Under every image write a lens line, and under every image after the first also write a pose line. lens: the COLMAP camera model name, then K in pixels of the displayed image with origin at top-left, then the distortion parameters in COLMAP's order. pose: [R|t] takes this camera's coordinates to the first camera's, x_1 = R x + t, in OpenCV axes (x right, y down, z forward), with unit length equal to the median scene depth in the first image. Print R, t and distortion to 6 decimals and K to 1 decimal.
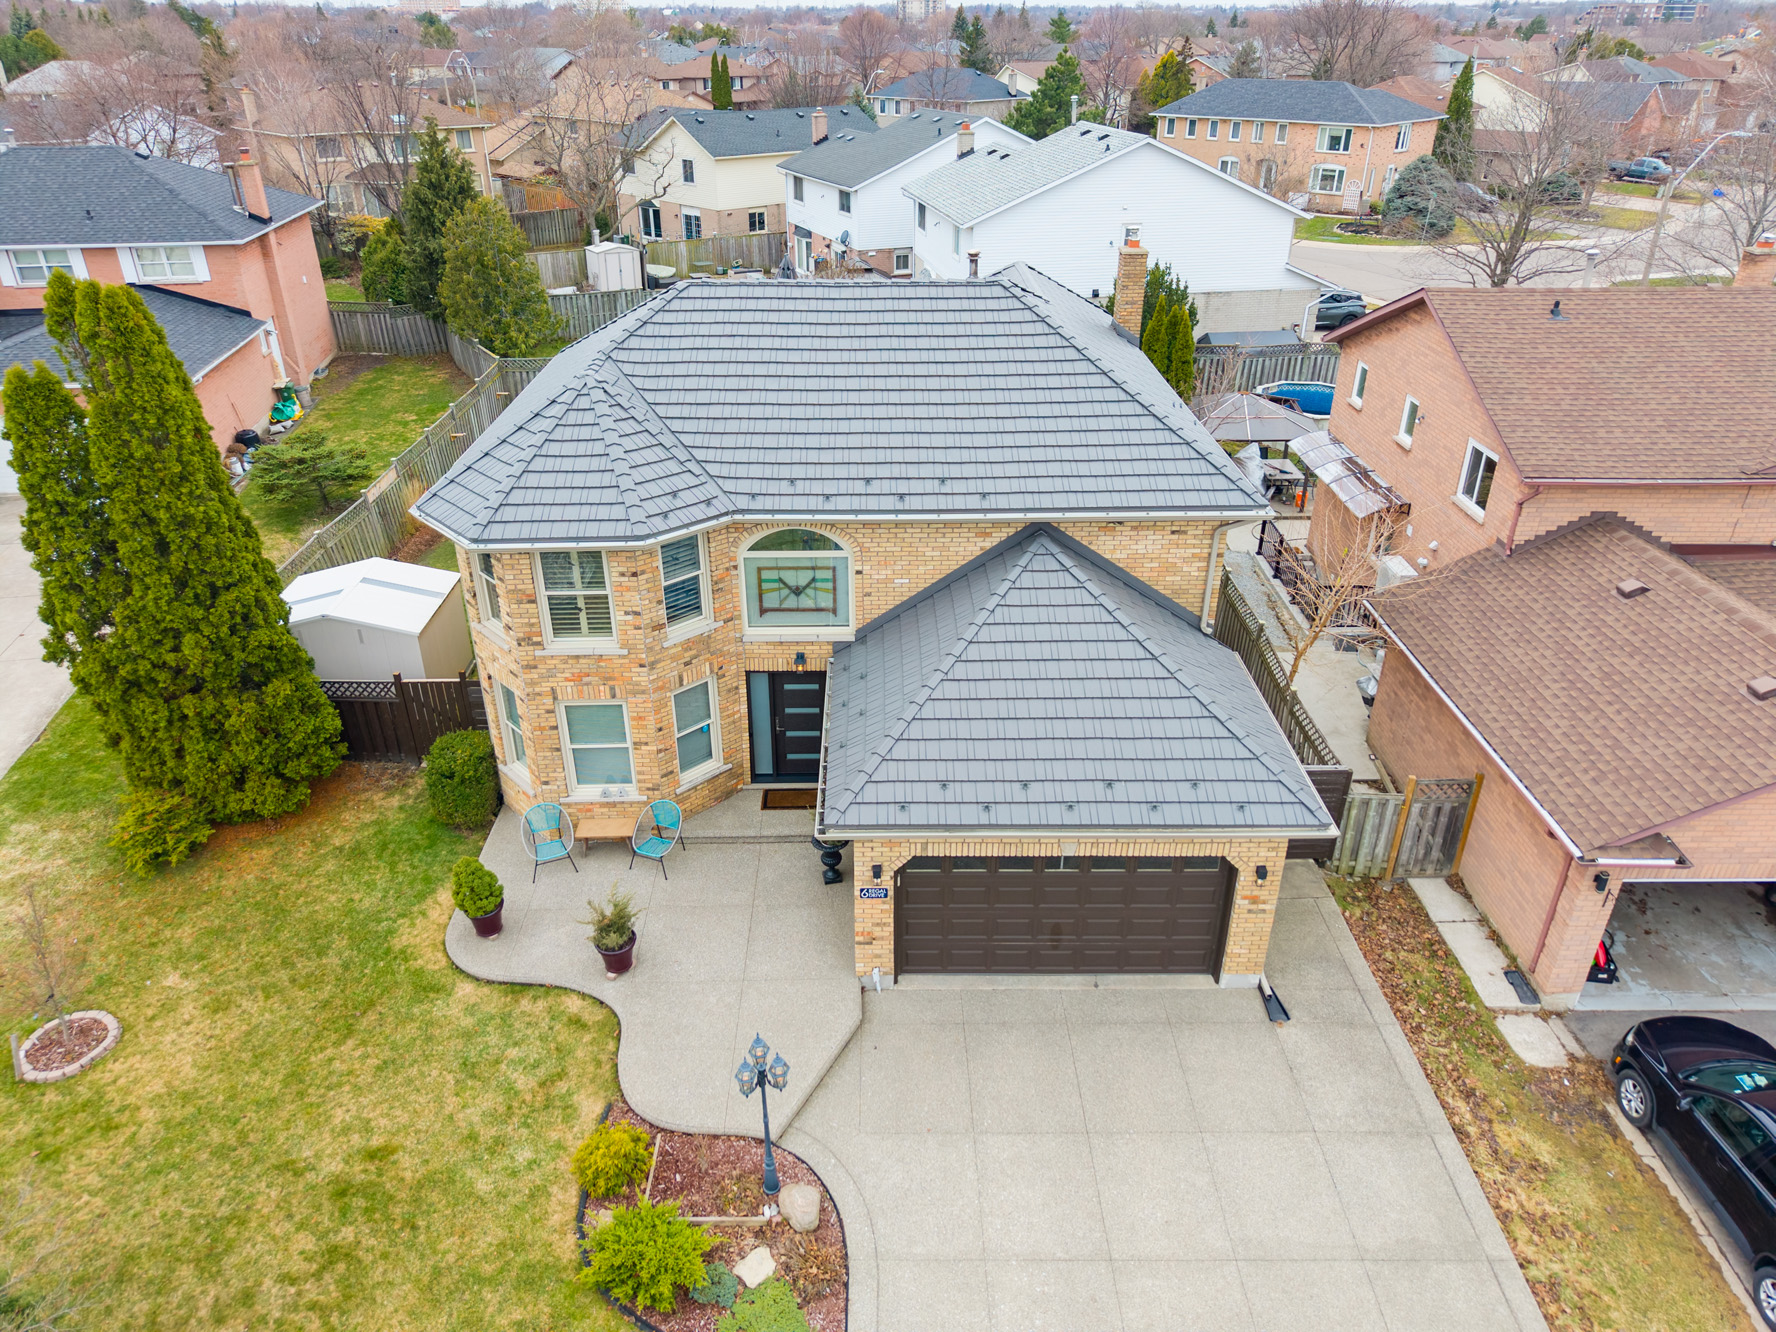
lens RADIAL K [[1186.7, 0, 890.2], [0, 1186.7, 657.7], [0, 0, 1]] dist [0.014988, -0.014410]
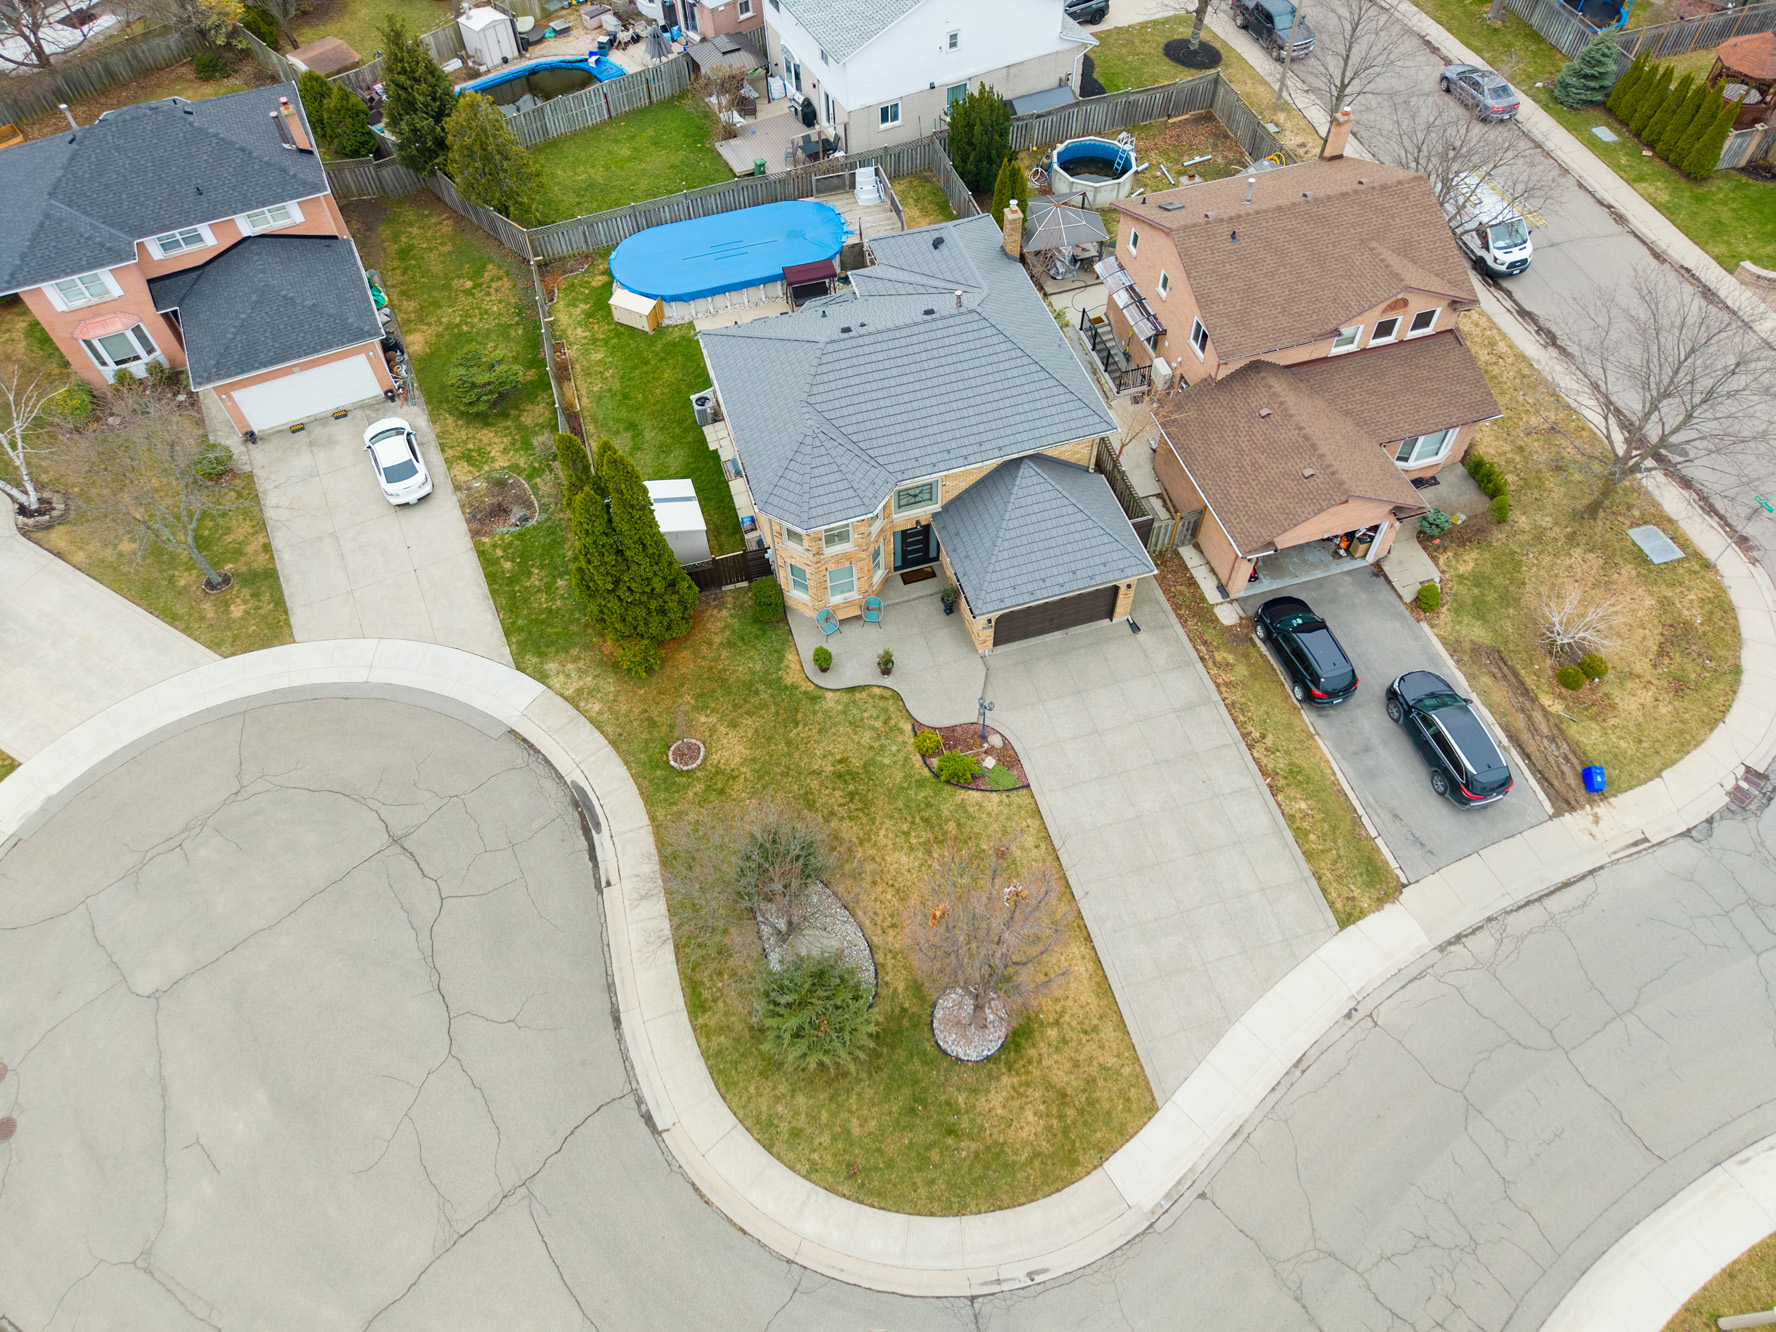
lens RADIAL K [[1186.7, 0, 883.2], [0, 1186.7, 661.5], [0, 0, 1]] dist [0.014988, -0.014410]
pose [[0.961802, -0.234976, 0.140440, -0.536176], [0.149747, 0.881081, 0.448633, -0.807771], [-0.229157, -0.410466, 0.882613, -1.089060]]
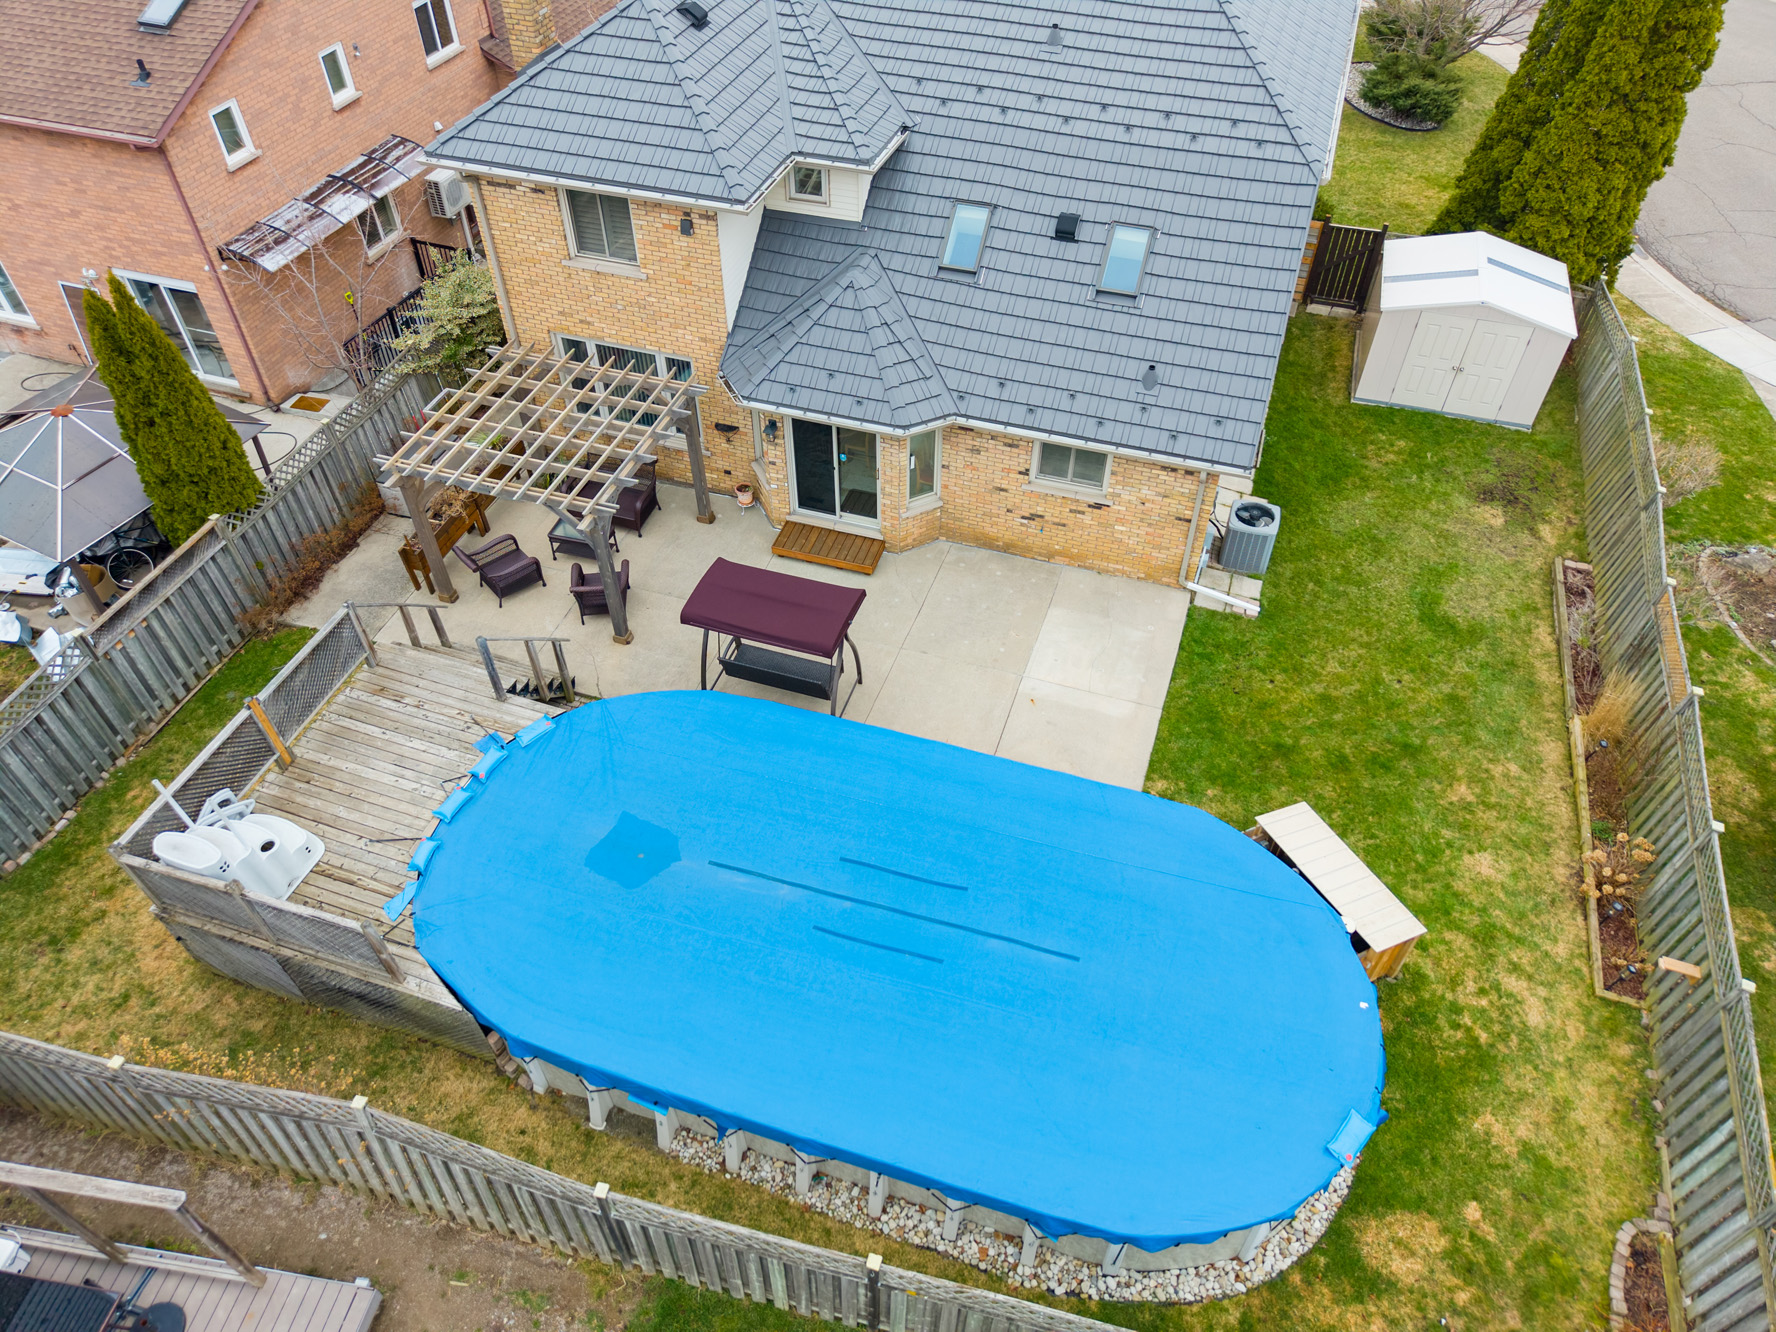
lens RADIAL K [[1186.7, 0, 889.1], [0, 1186.7, 666.4], [0, 0, 1]] dist [0.014988, -0.014410]
pose [[-0.943626, -0.236790, 0.231302, -0.382238], [0.156004, 0.298169, 0.941678, -1.187197], [-0.291947, 0.924676, -0.244420, 2.115042]]
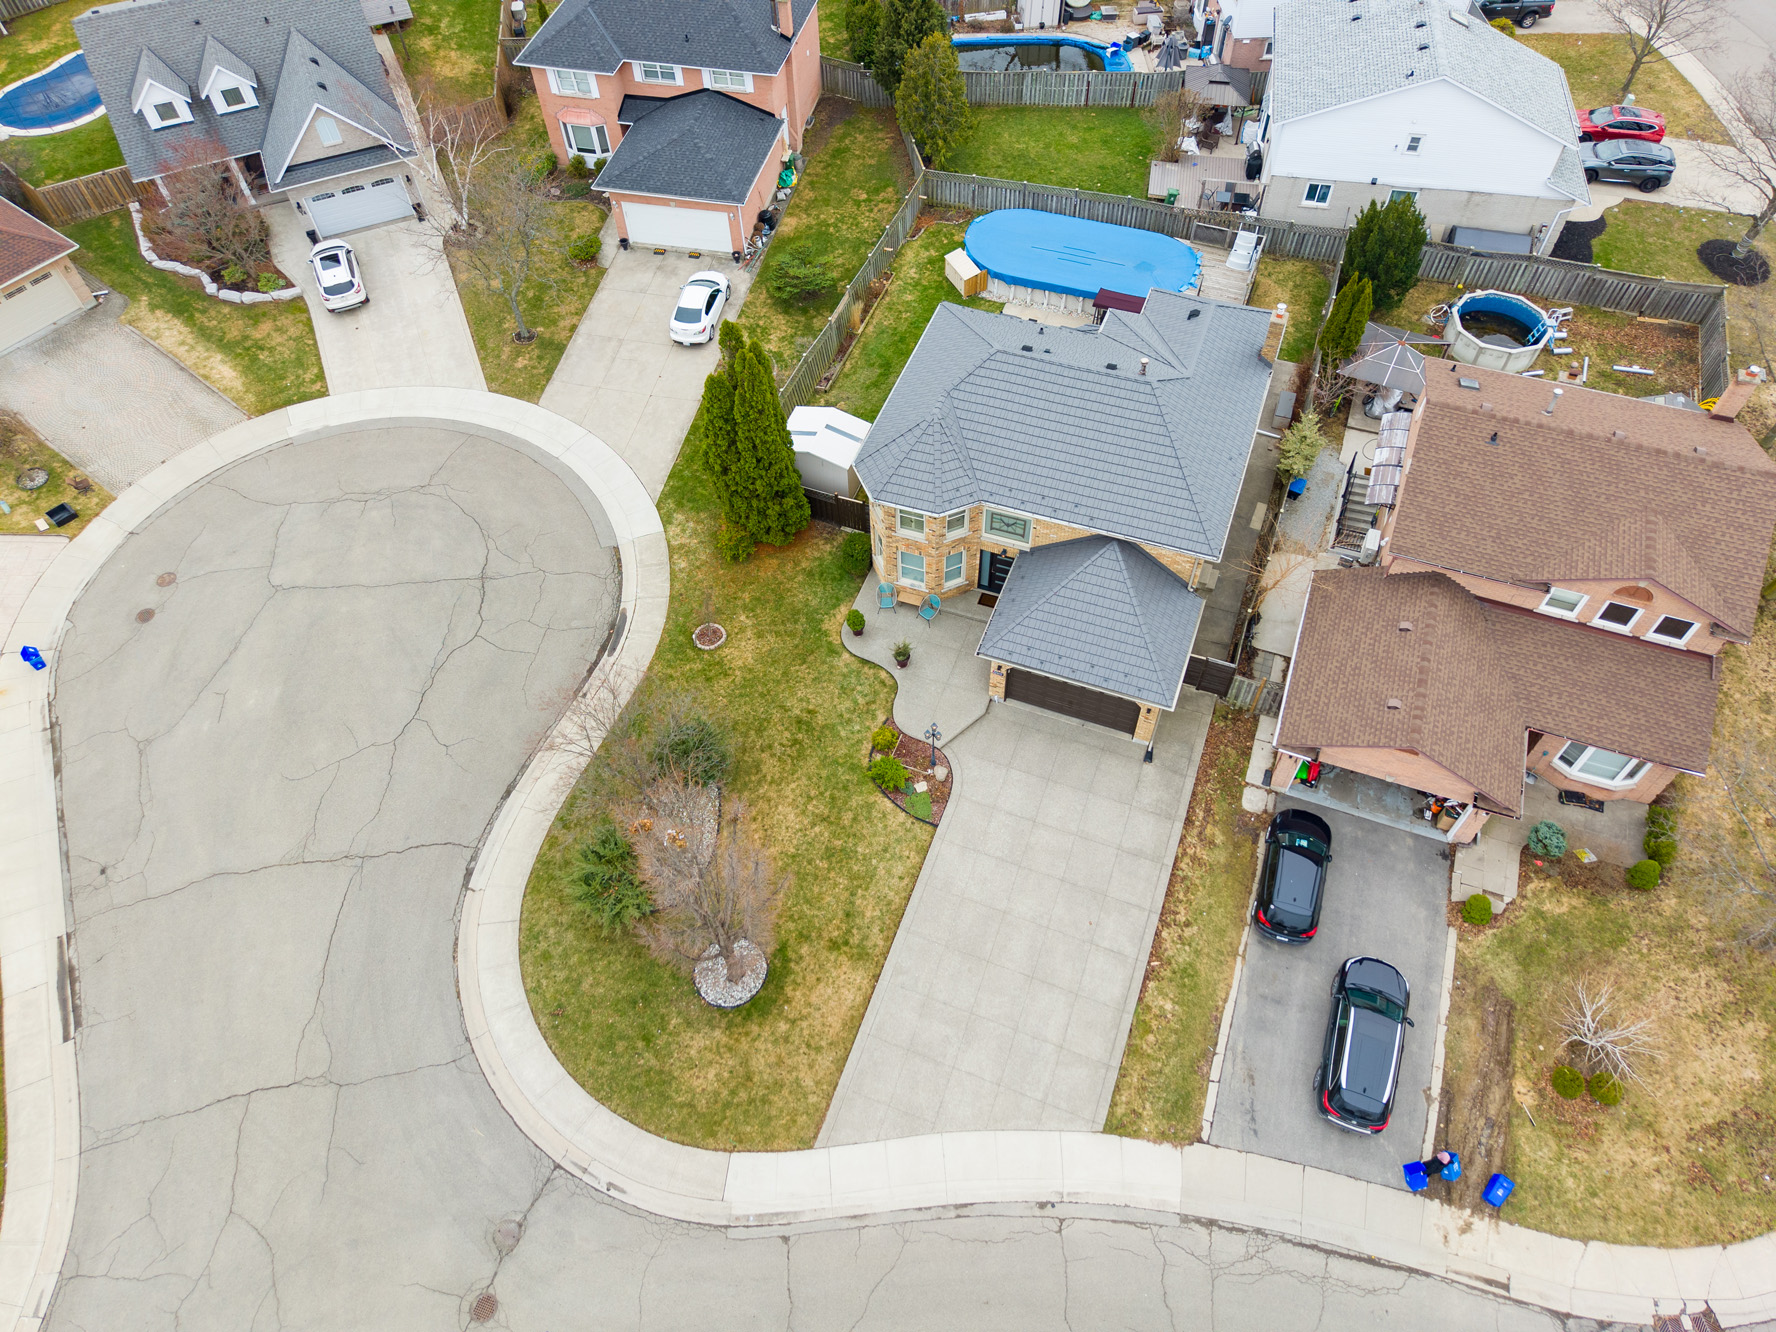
lens RADIAL K [[1186.7, 0, 884.8], [0, 1186.7, 659.6], [0, 0, 1]] dist [0.014988, -0.014410]
pose [[0.929460, 0.282183, -0.237648, 0.312201], [-0.151709, 0.879531, 0.451010, -0.822832], [0.336286, -0.383142, 0.860299, -1.105404]]
